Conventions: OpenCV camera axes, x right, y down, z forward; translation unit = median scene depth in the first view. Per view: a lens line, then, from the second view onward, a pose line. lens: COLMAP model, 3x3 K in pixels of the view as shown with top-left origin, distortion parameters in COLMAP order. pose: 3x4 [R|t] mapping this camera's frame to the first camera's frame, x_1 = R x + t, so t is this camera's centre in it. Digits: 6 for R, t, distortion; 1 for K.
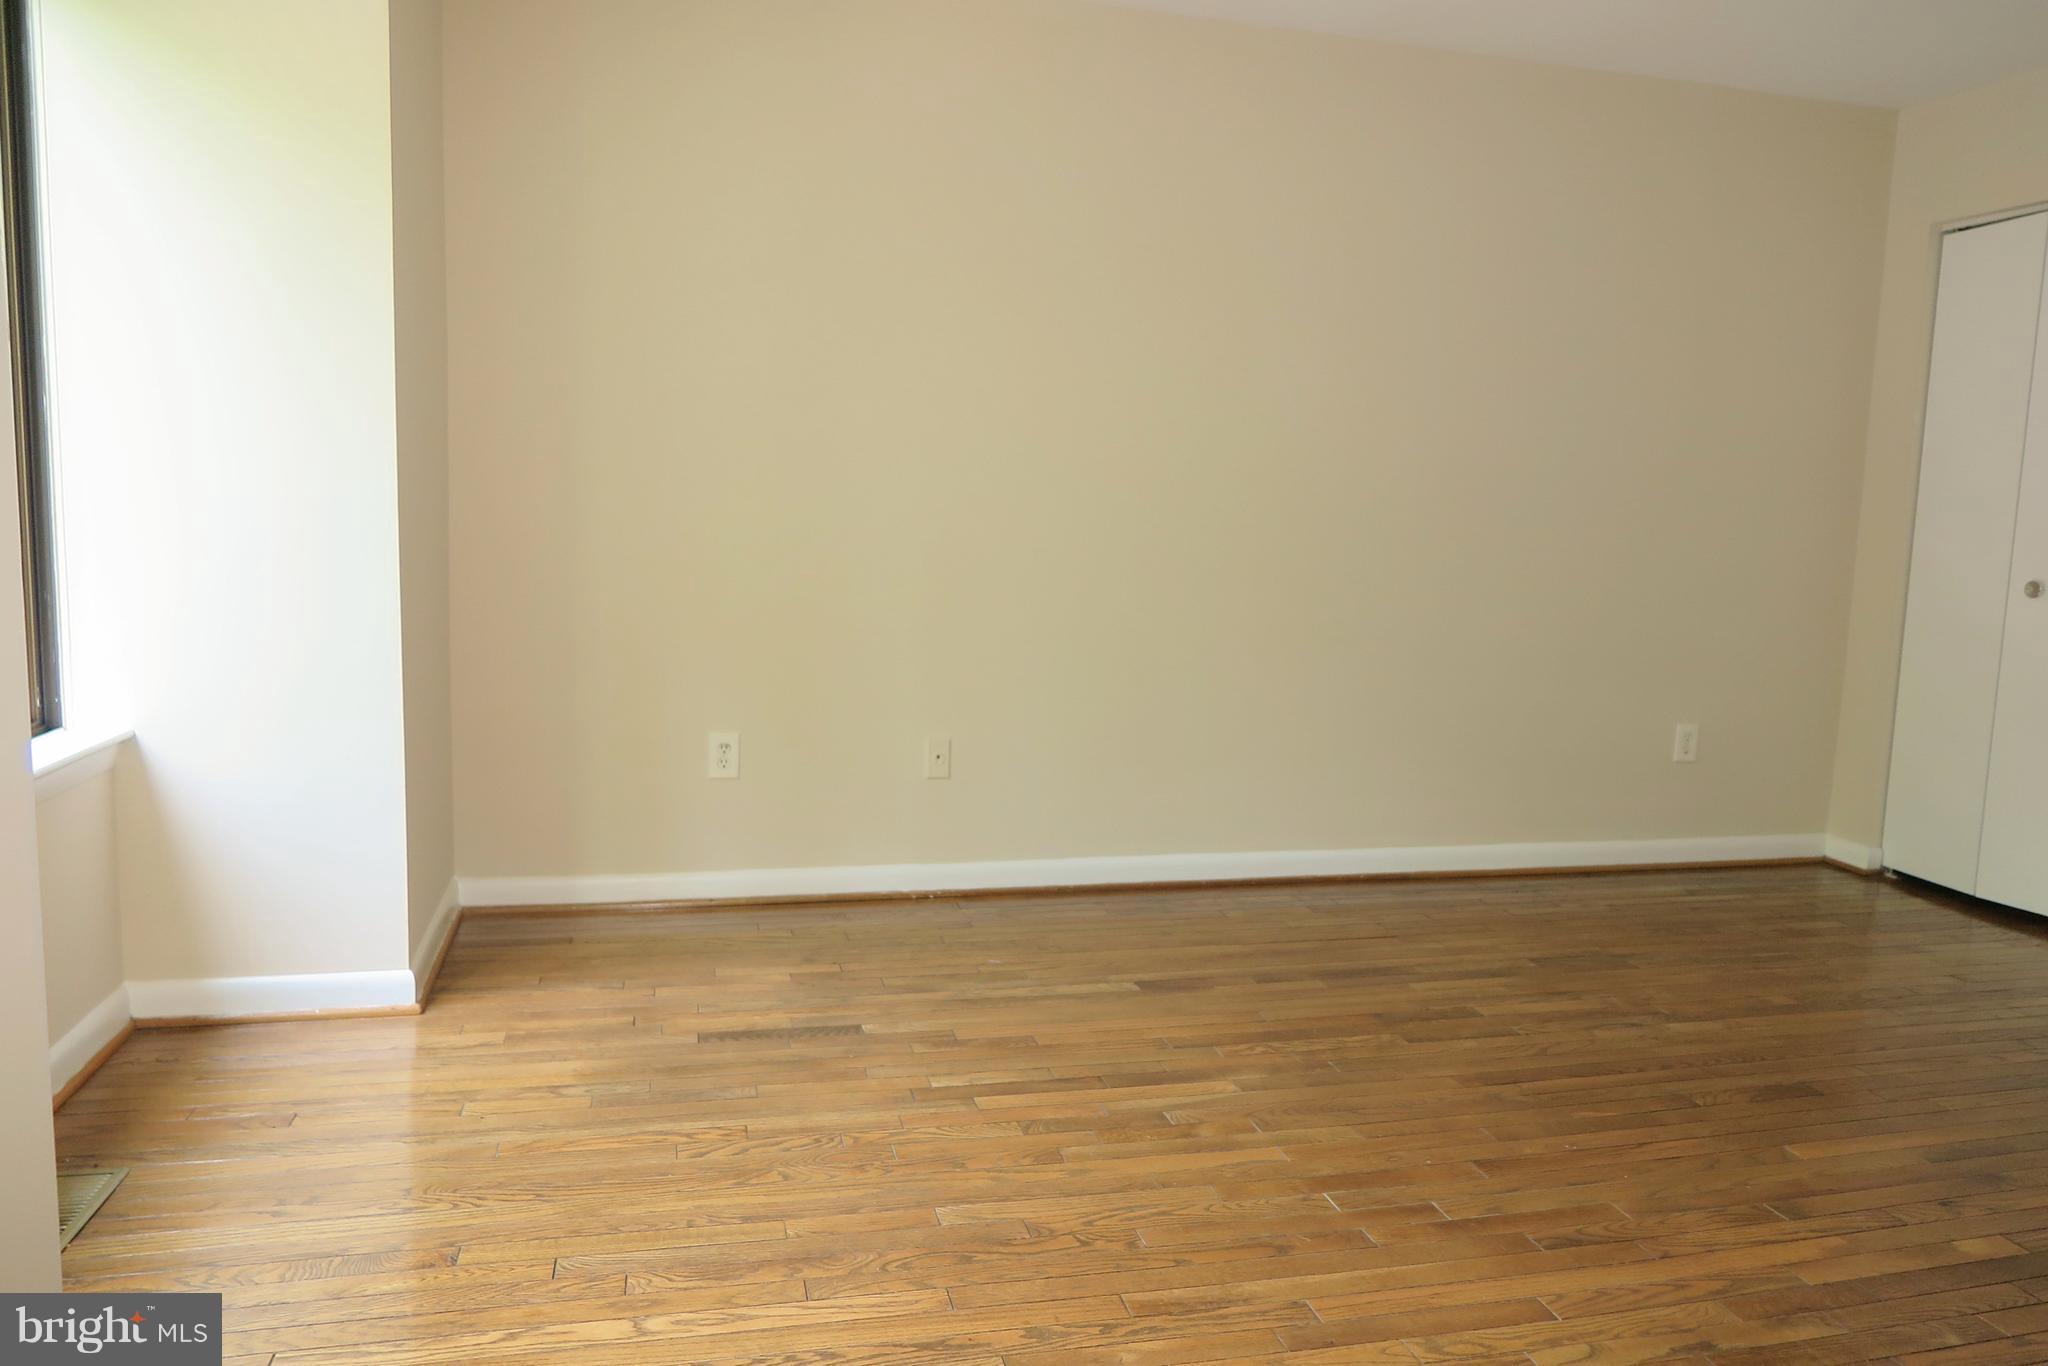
lens RADIAL K [[1404.9, 0, 1024.0], [0, 1404.9, 683.0], [0, 0, 1]] dist [-0.015738, 0.000540]
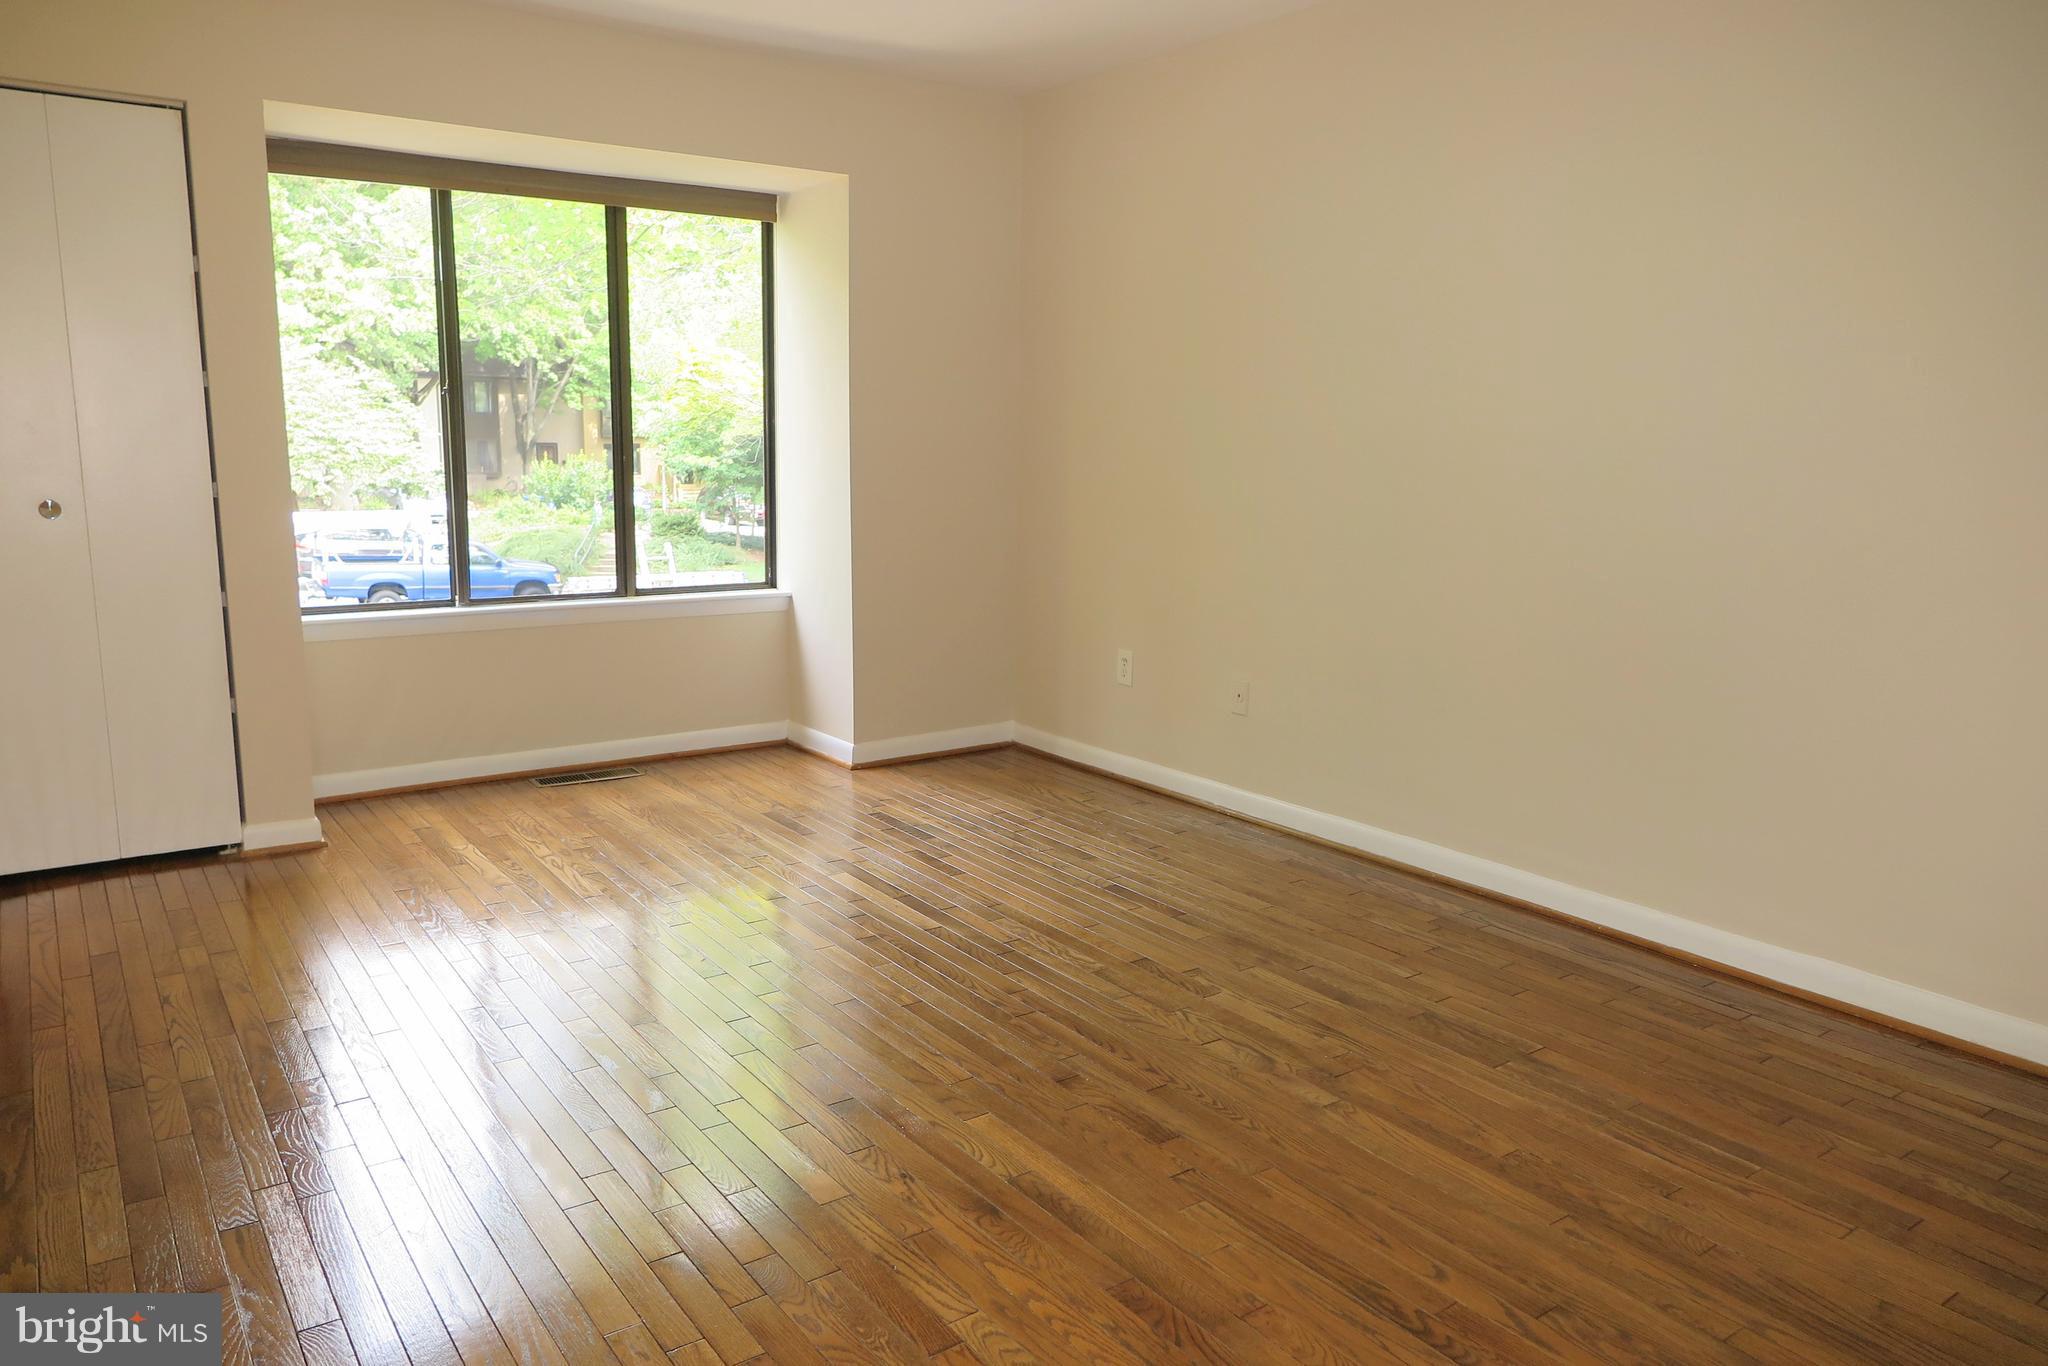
lens RADIAL K [[1404.9, 0, 1024.0], [0, 1404.9, 683.0], [0, 0, 1]] dist [-0.015738, 0.000540]
pose [[0.362776, 0.134691, -0.922091, 1.107405], [-0.112275, 0.988609, 0.100236, -0.063610], [0.925088, 0.067165, 0.373766, 0.472817]]
